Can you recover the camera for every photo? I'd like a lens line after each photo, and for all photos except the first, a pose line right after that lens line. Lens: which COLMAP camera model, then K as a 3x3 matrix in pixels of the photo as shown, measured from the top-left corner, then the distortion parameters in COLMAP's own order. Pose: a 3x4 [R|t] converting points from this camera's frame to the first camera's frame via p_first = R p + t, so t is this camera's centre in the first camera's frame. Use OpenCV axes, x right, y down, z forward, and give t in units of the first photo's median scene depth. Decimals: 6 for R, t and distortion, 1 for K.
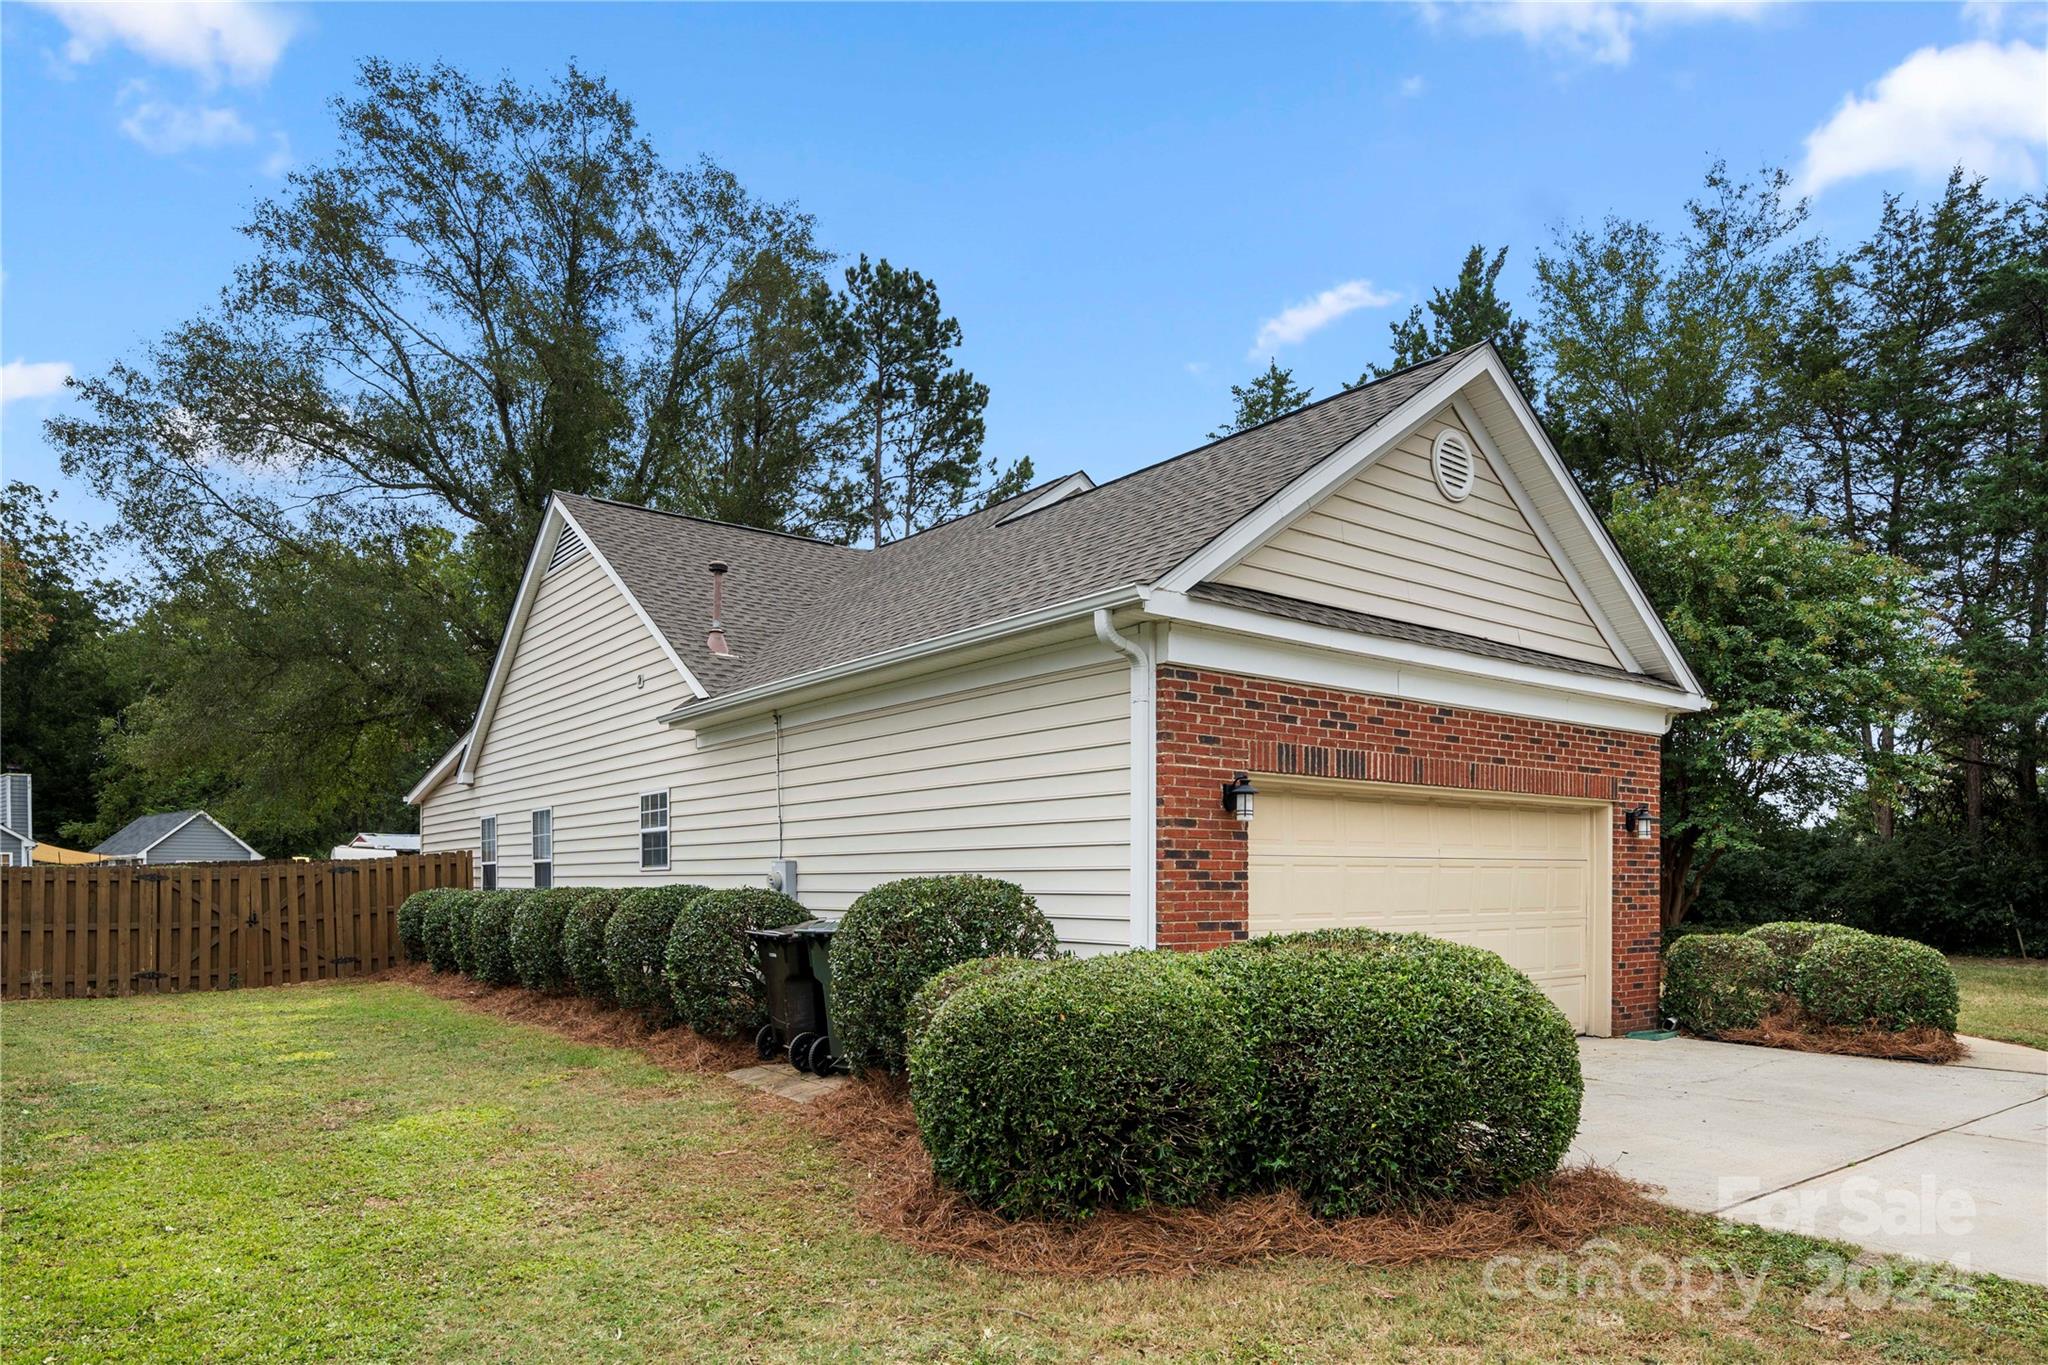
lens RADIAL K [[1241.8, 0, 1020.2], [0, 1241.8, 760.5], [0, 0, 1]] dist [0.001441, 0.000204]
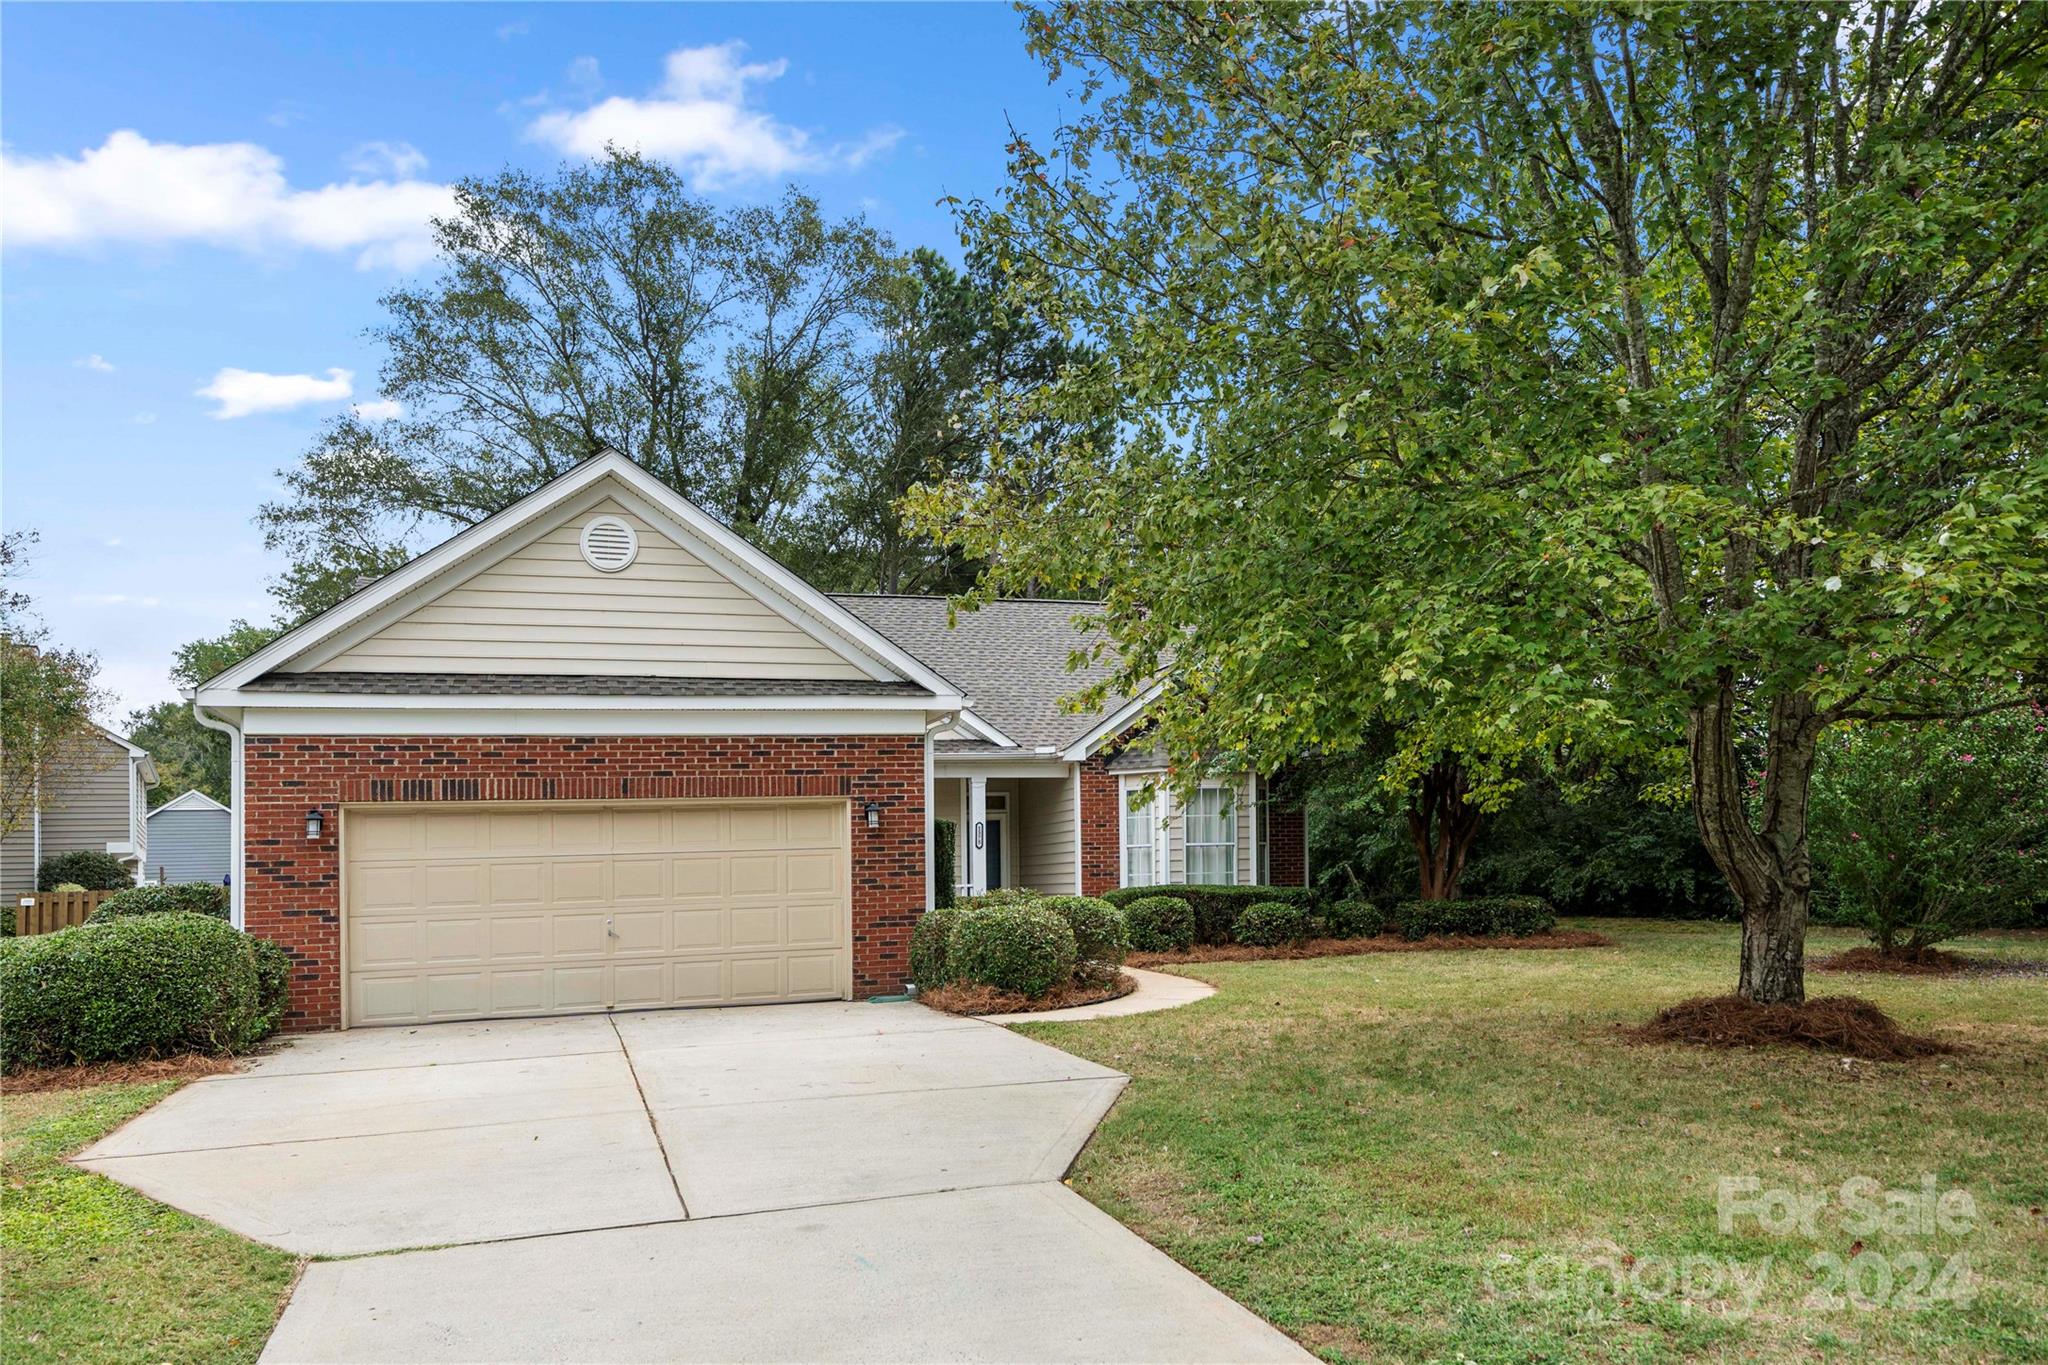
lens RADIAL K [[1435.9, 0, 1024.0], [0, 1435.9, 682.5], [0, 0, 1]] dist [0.000197, 0.000554]
pose [[0.943569, -0.074294, -0.322734, 1.329333], [0.064114, 0.997055, -0.042074, -0.008075], [0.324909, 0.019008, 0.945554, -0.270440]]
